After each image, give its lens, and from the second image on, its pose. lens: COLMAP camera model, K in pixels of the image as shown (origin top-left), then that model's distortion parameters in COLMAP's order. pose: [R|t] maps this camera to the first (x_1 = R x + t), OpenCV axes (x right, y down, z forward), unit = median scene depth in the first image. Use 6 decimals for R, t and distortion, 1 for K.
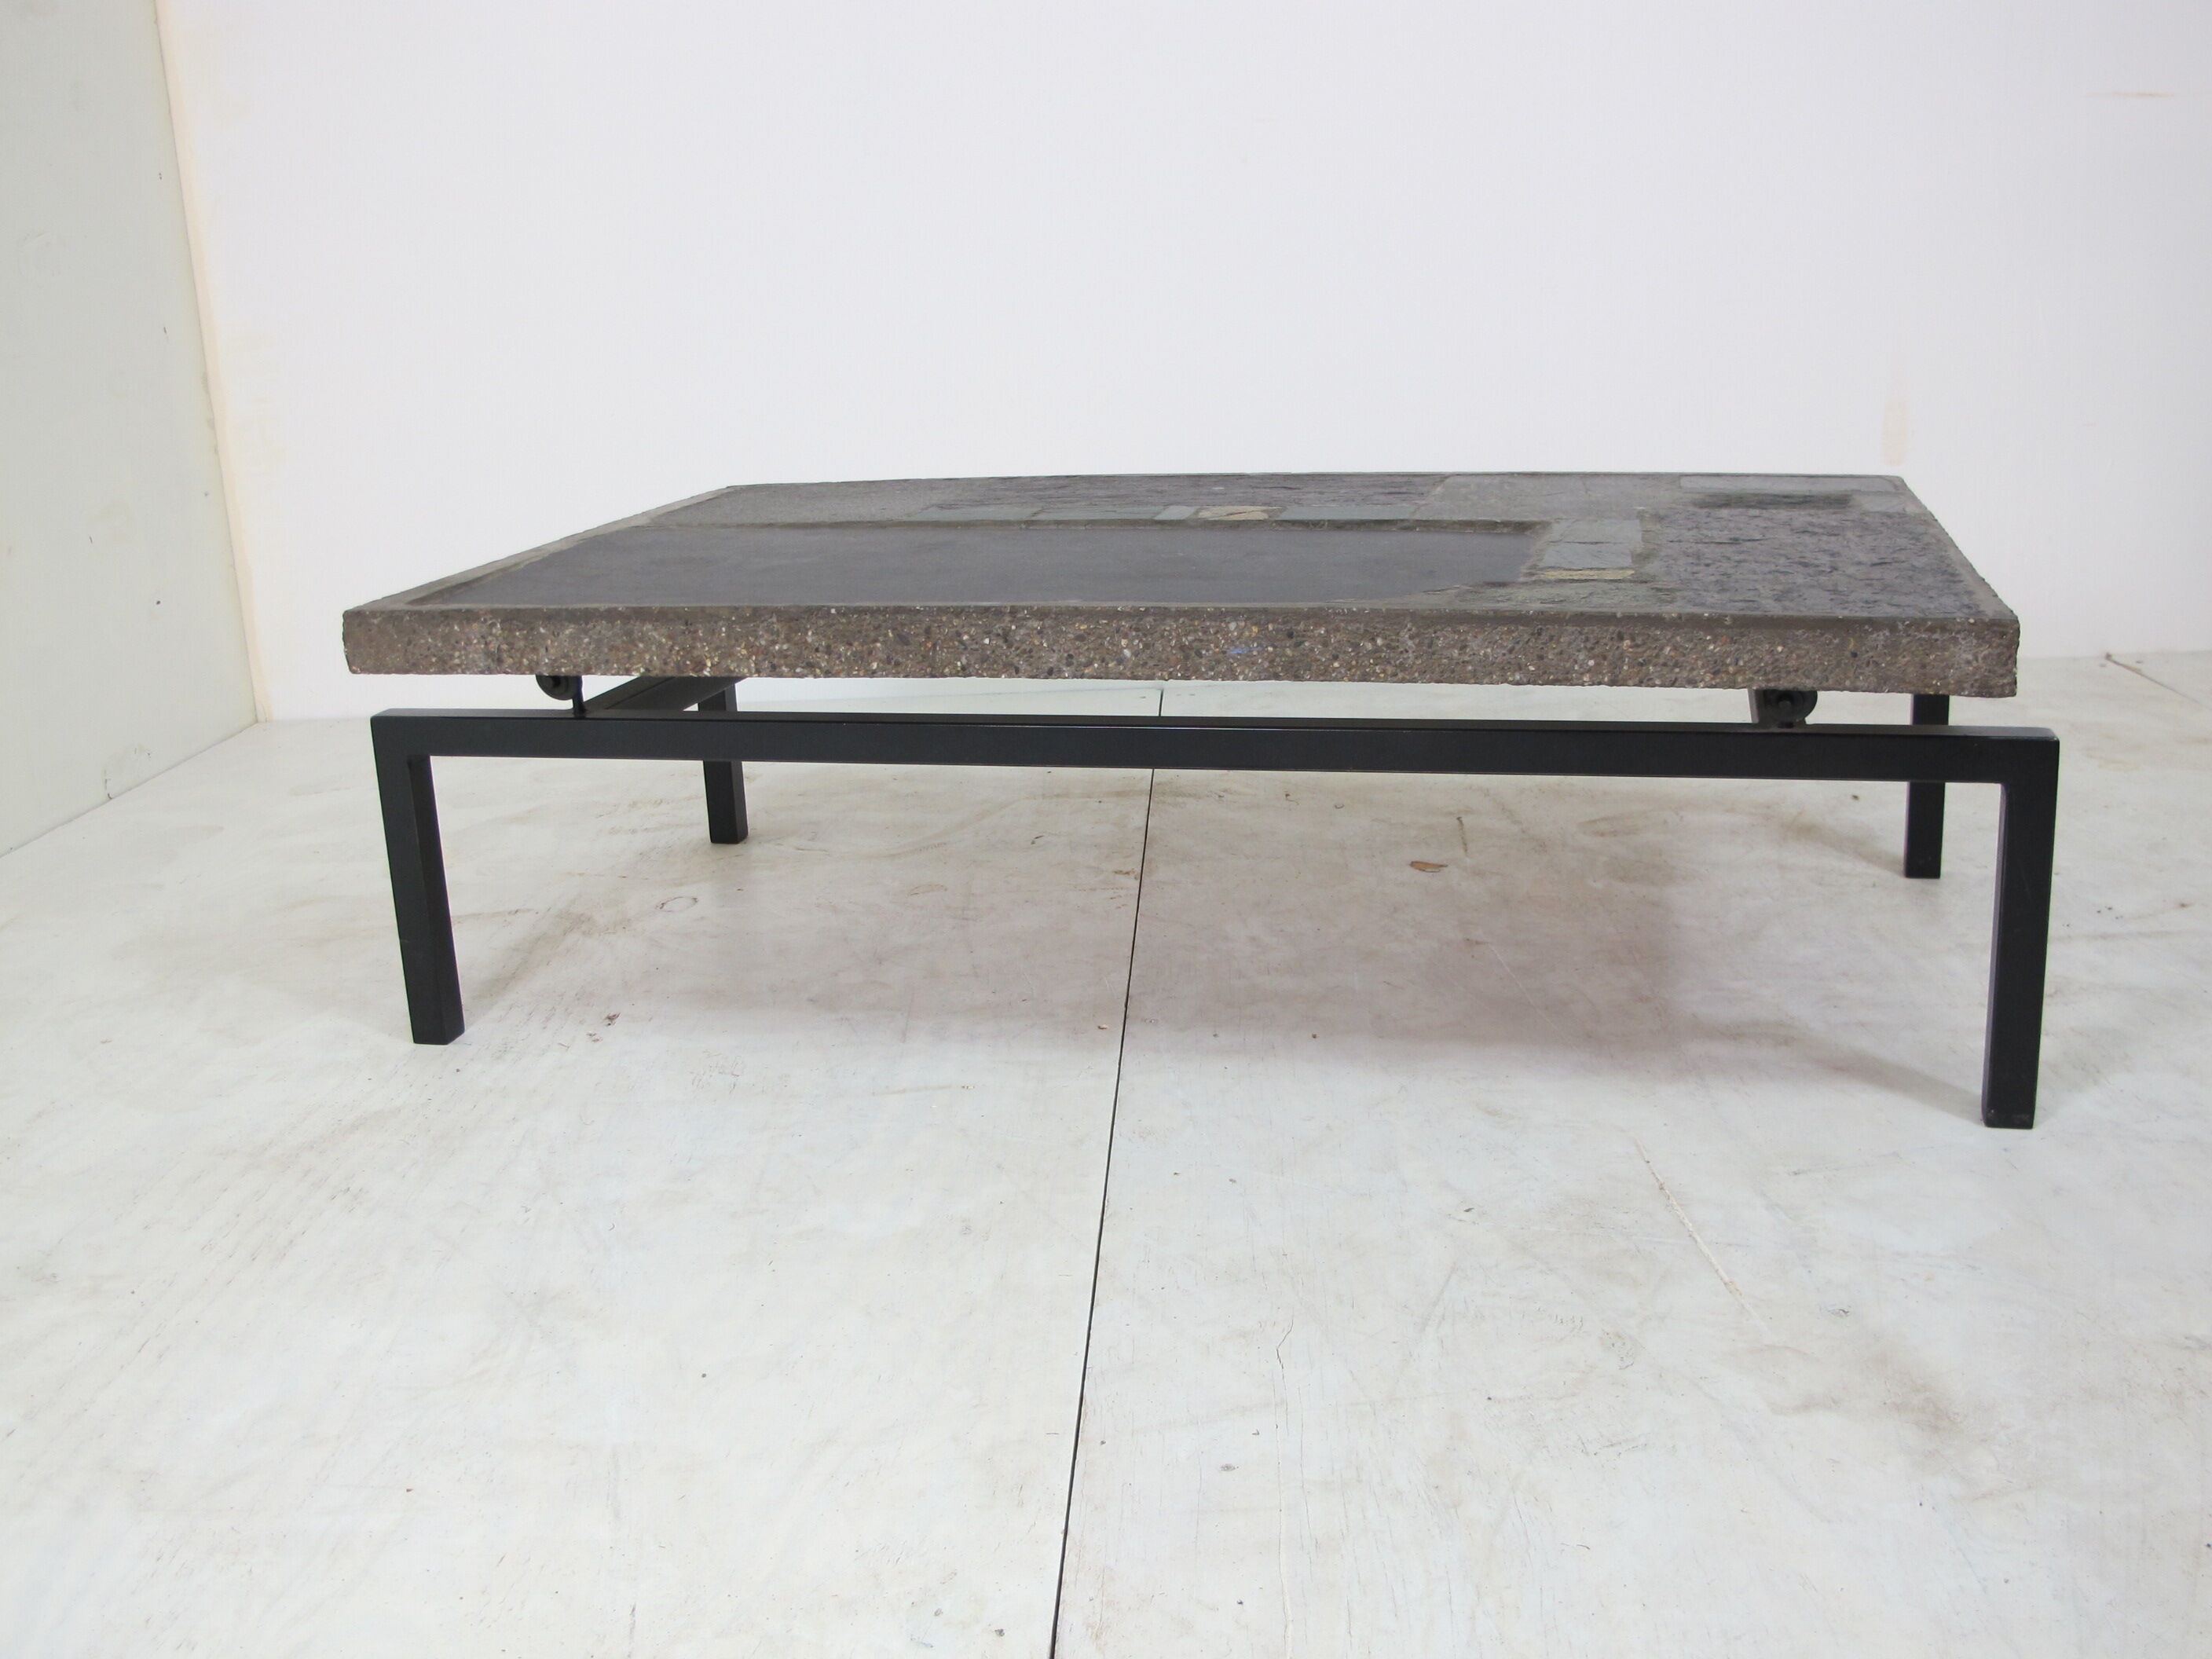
lens RADIAL K [[2180.5, 0, 1118.7], [0, 2180.5, 787.1], [0, 0, 1]] dist [-0.132360, 0.117523]
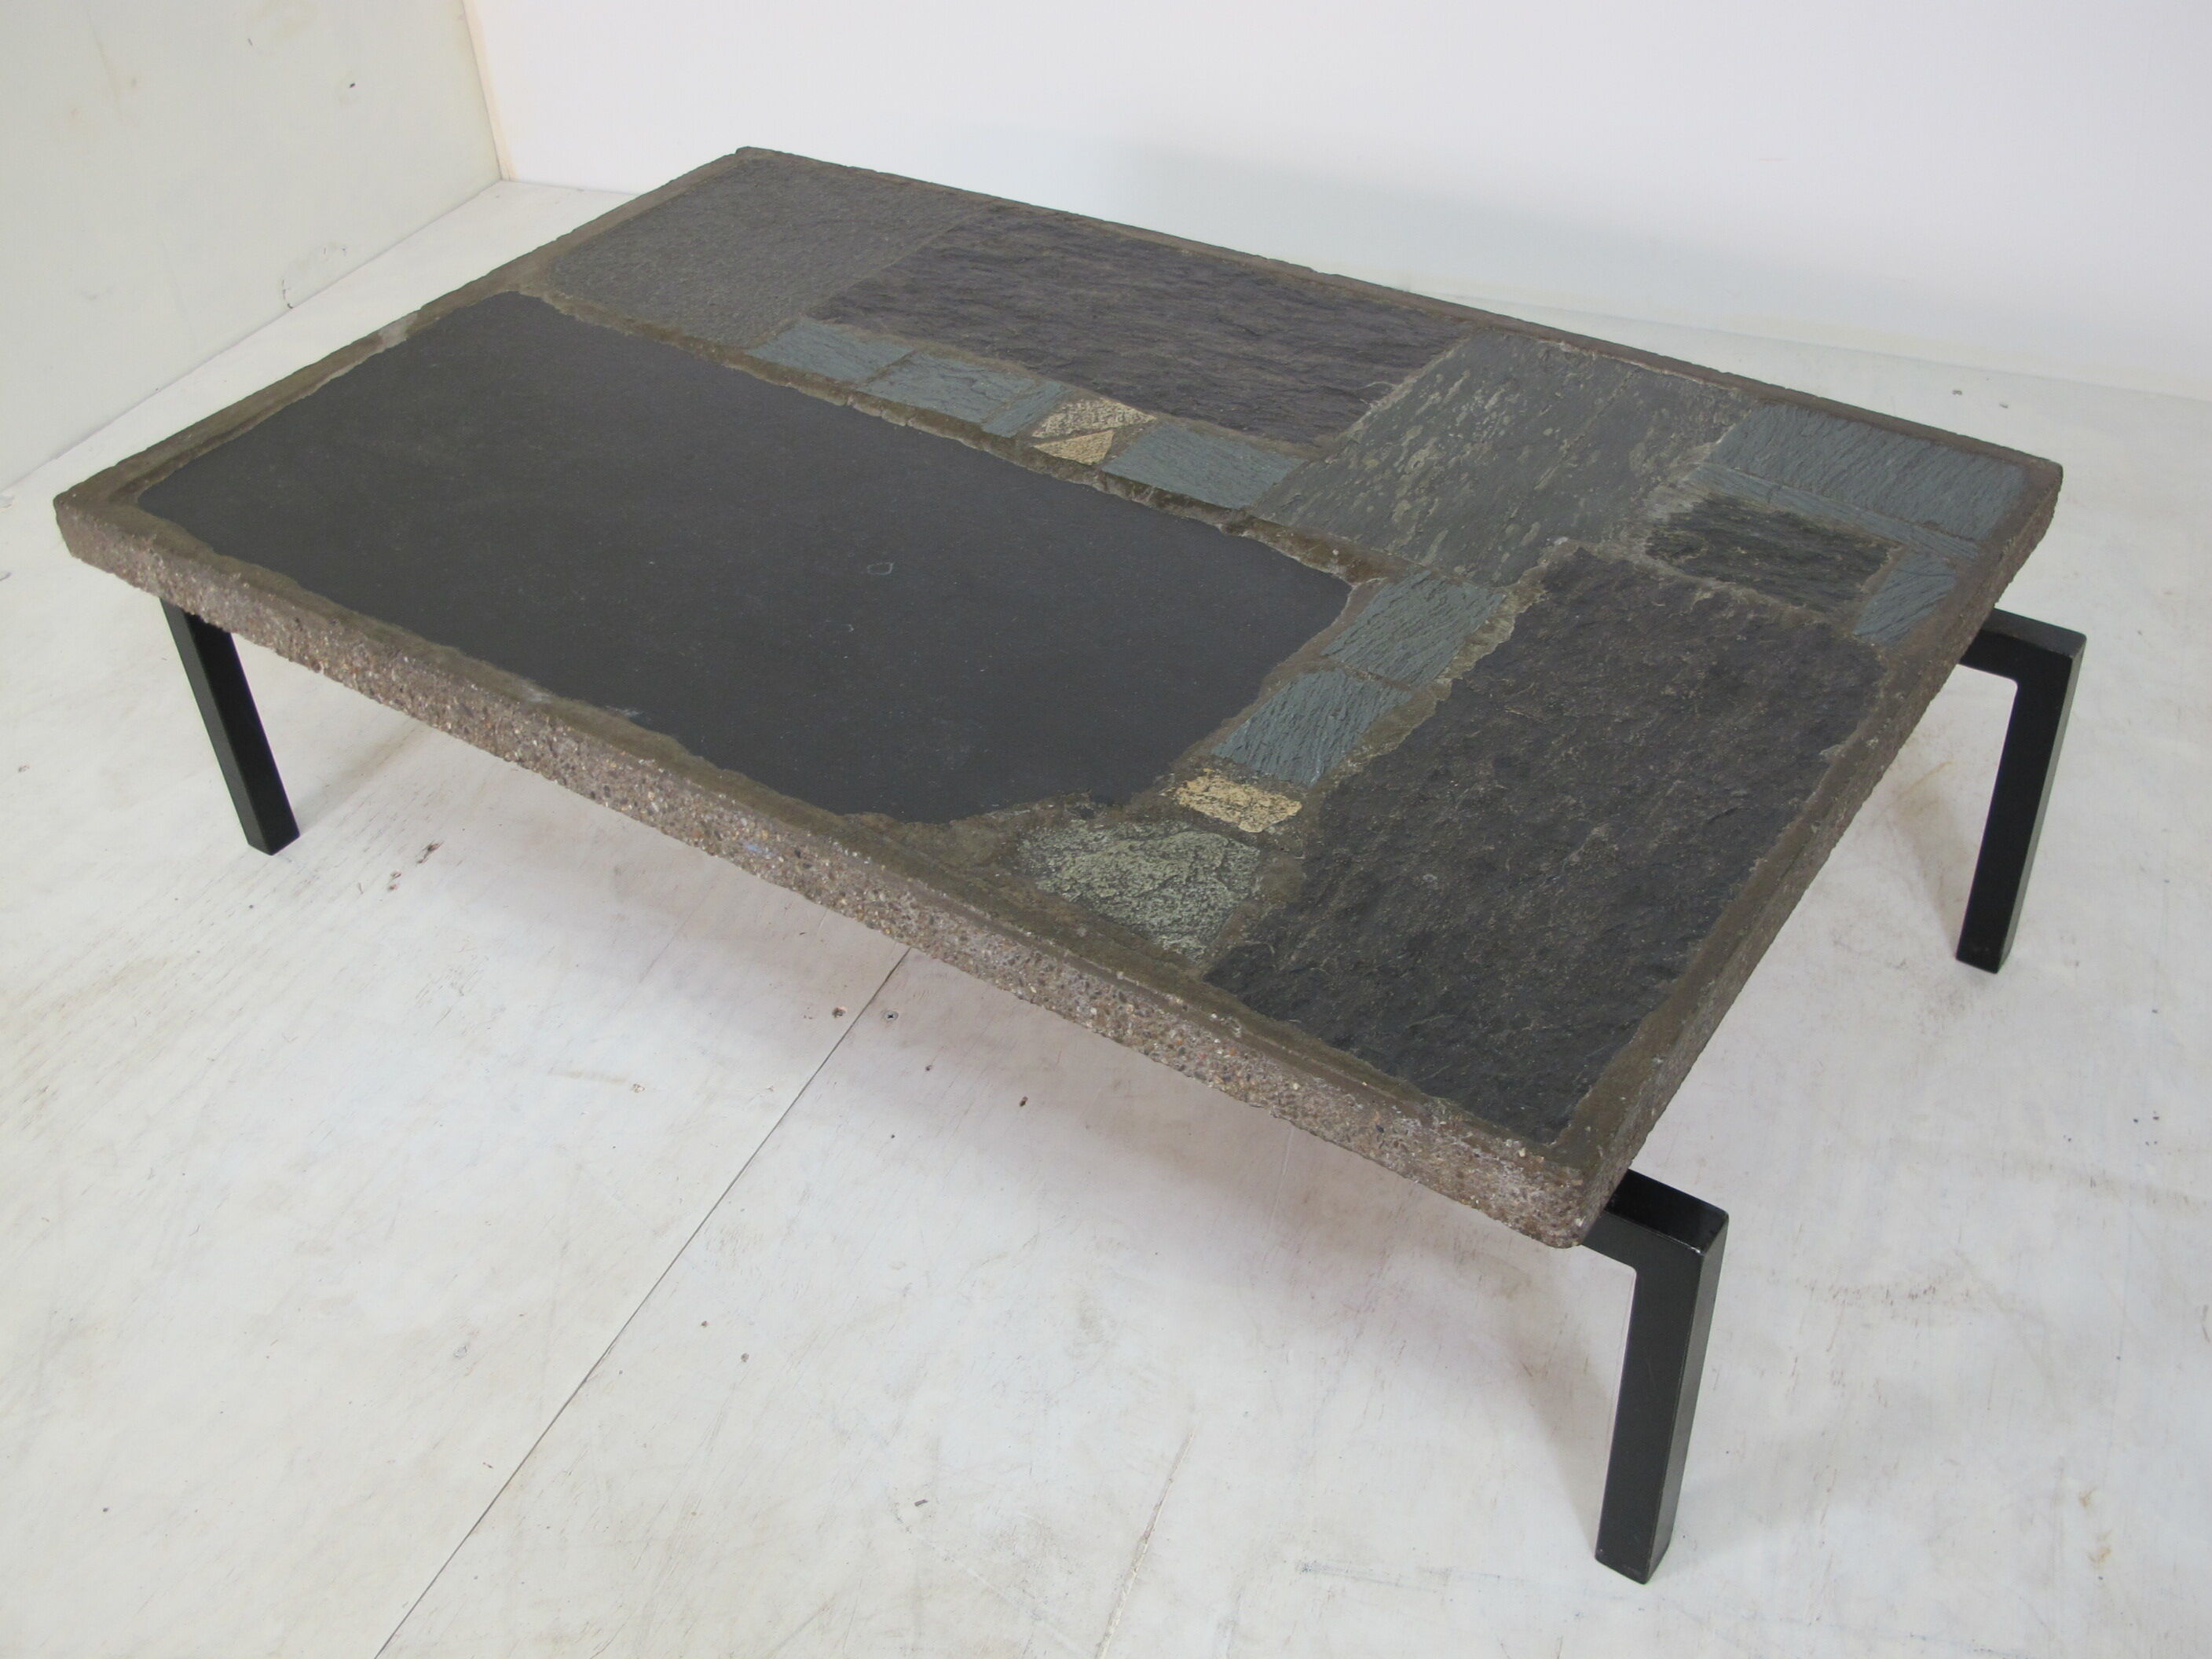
lens RADIAL K [[2214.4, 0, 1115.0], [0, 2214.4, 774.0], [0, 0, 1]] dist [-0.129178, 0.113072]
pose [[0.931113, 0.212235, -0.296623, 0.416268], [-0.076895, 0.909213, 0.409170, -0.432063], [0.356533, -0.358174, 0.862899, 0.330950]]
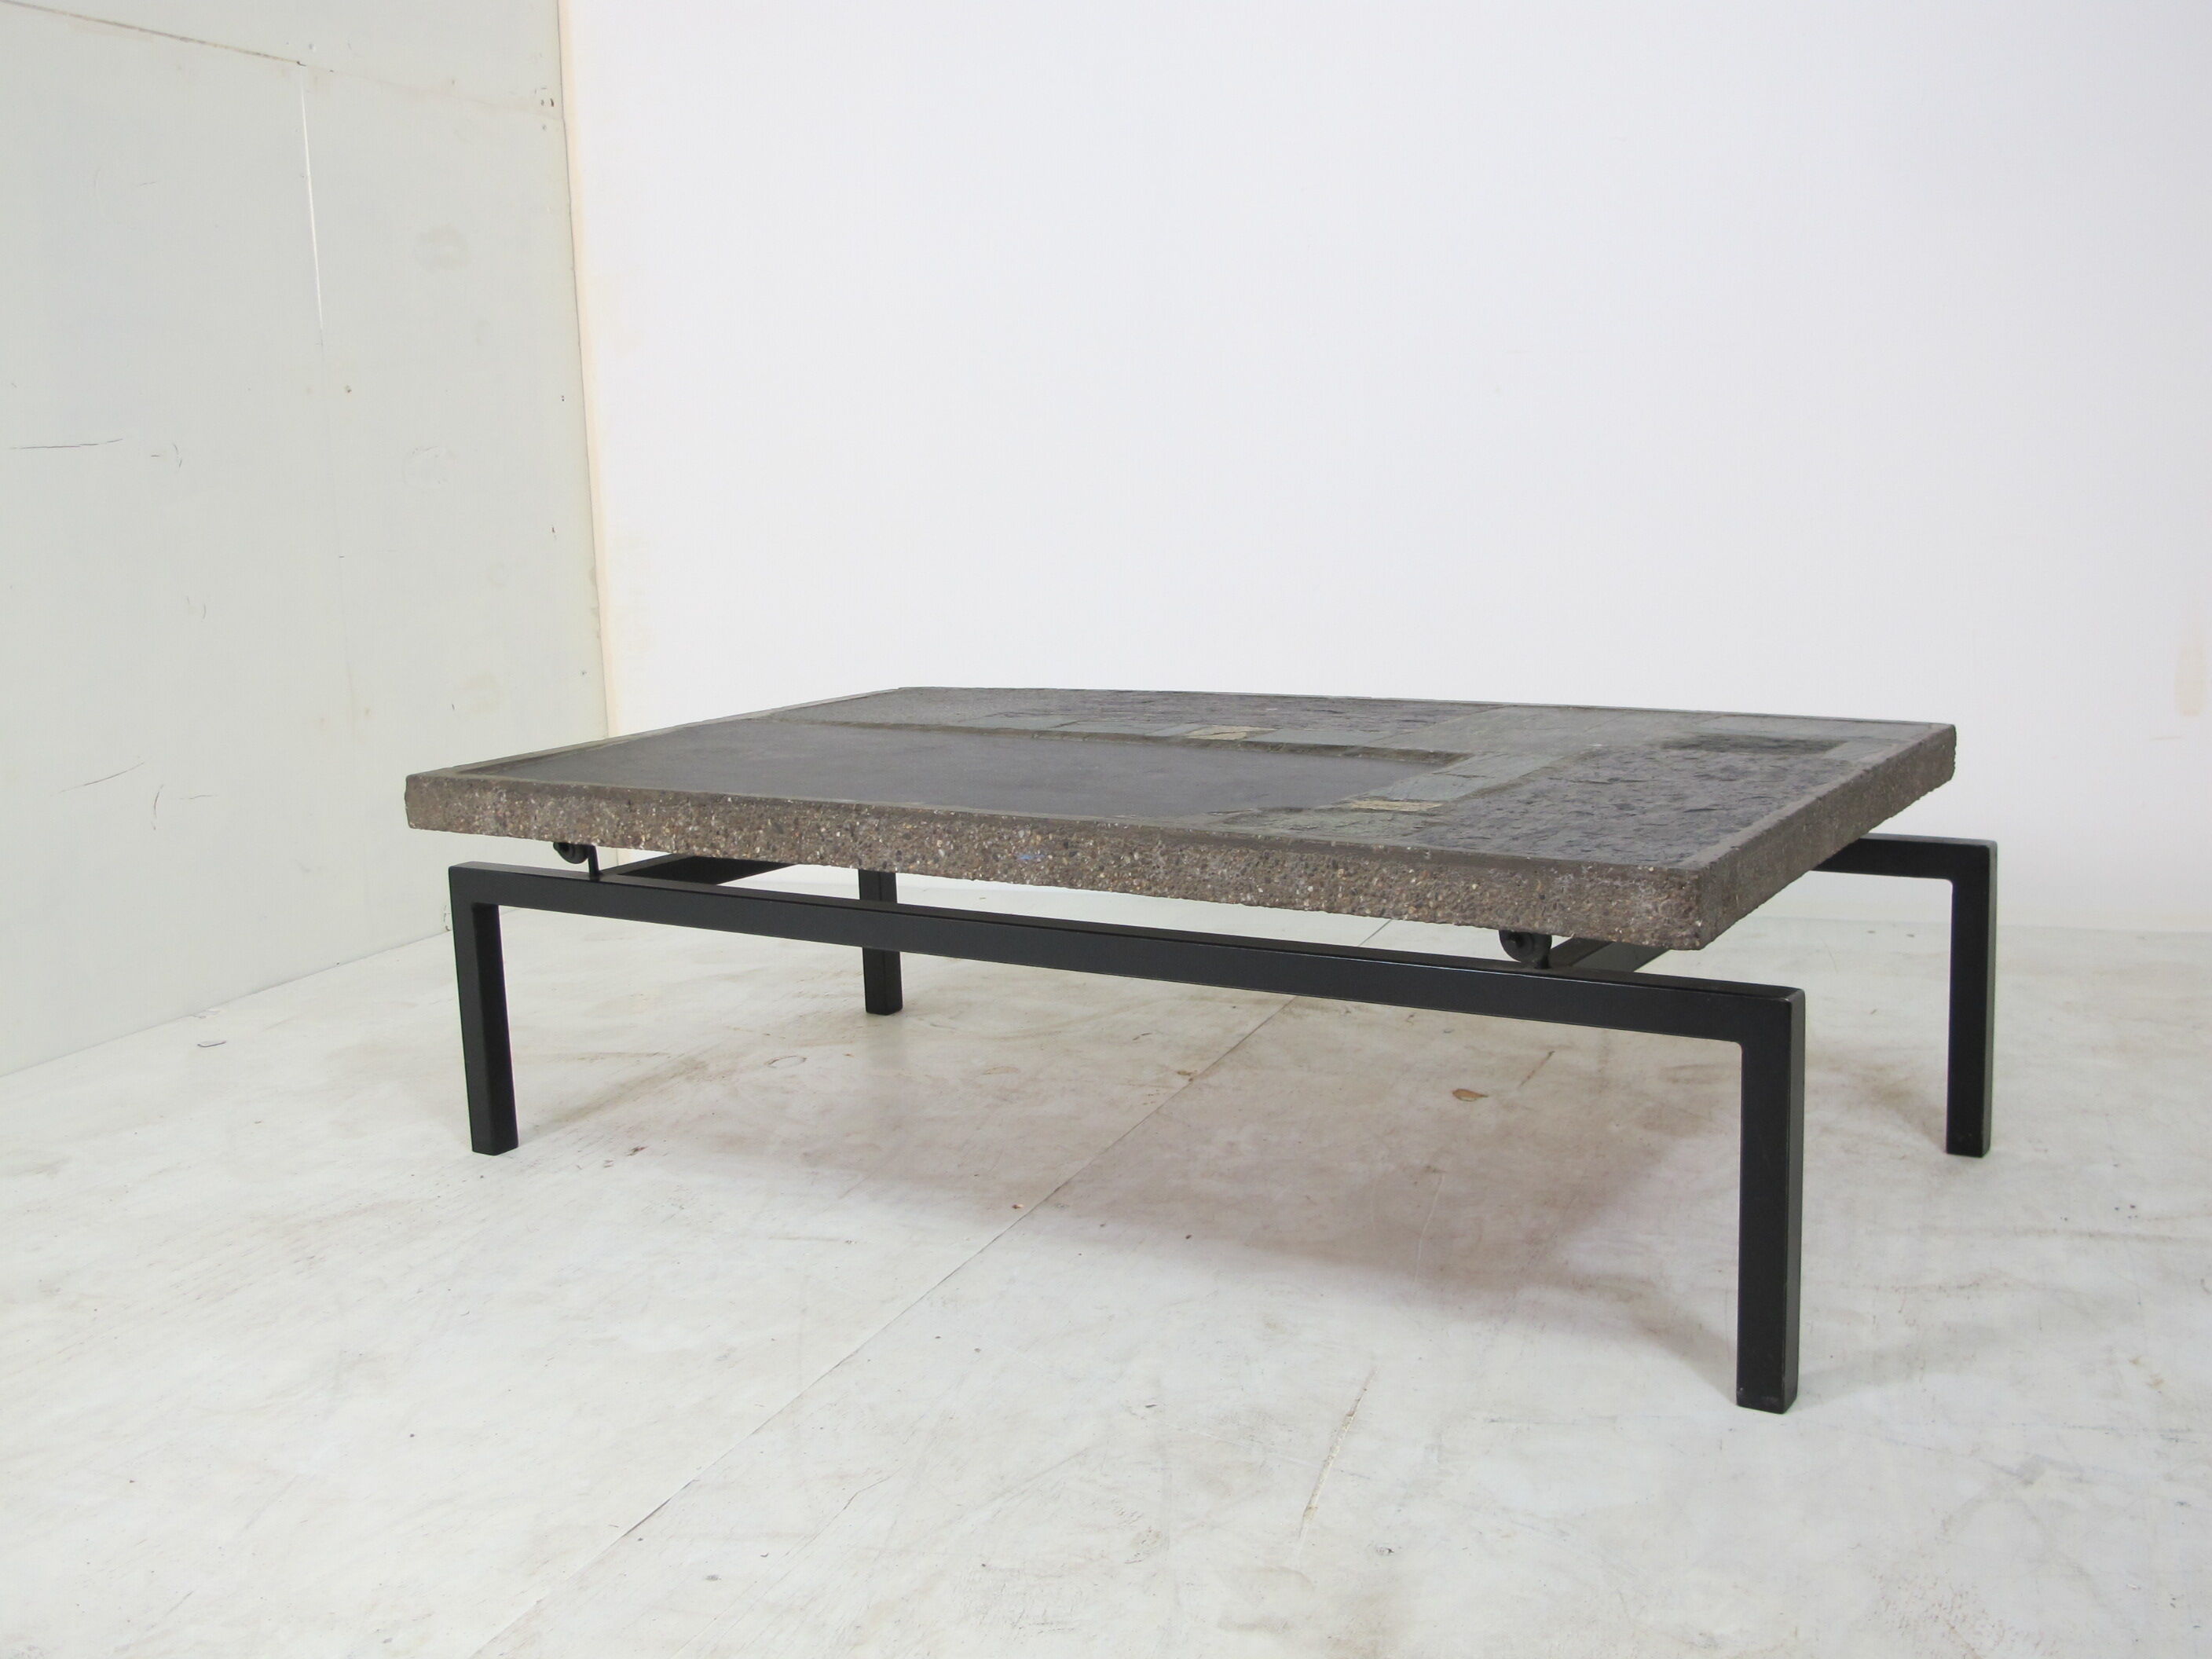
lens RADIAL K [[2214.4, 0, 1115.0], [0, 2214.4, 774.0], [0, 0, 1]] dist [-0.129178, 0.113072]
pose [[0.945692, 0.053060, -0.320703, 0.438069], [-0.085211, 0.992553, -0.087054, -0.011362], [0.313696, 0.109654, 0.943171, -0.026371]]
